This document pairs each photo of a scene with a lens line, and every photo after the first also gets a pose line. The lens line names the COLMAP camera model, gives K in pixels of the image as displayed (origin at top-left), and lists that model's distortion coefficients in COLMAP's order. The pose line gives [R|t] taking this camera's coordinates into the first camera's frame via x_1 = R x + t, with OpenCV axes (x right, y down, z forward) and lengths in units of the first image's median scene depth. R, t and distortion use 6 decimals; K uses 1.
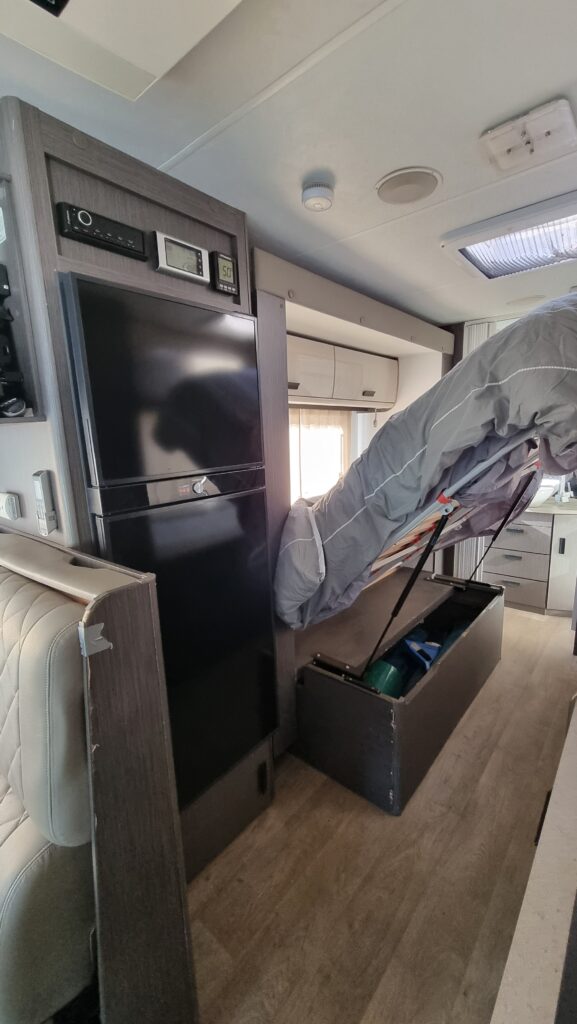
lens RADIAL K [[420.9, 0, 288.5], [0, 420.9, 512.0], [0, 0, 1]] dist [0.003029, 0.000345]
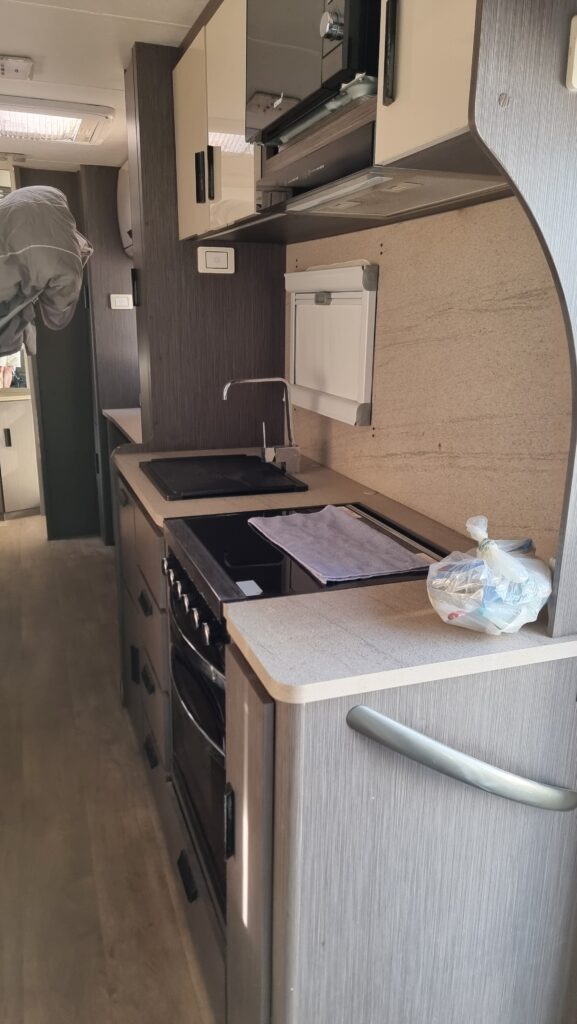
lens RADIAL K [[713.1, 0, 288.5], [0, 713.1, 512.0], [0, 0, 1]] dist [0.004255, 0.000740]
pose [[0.493435, -0.200744, 0.846300, -1.150101], [0.135117, 0.978881, 0.153413, 0.262320], [-0.859224, 0.038651, 0.510138, -0.852862]]
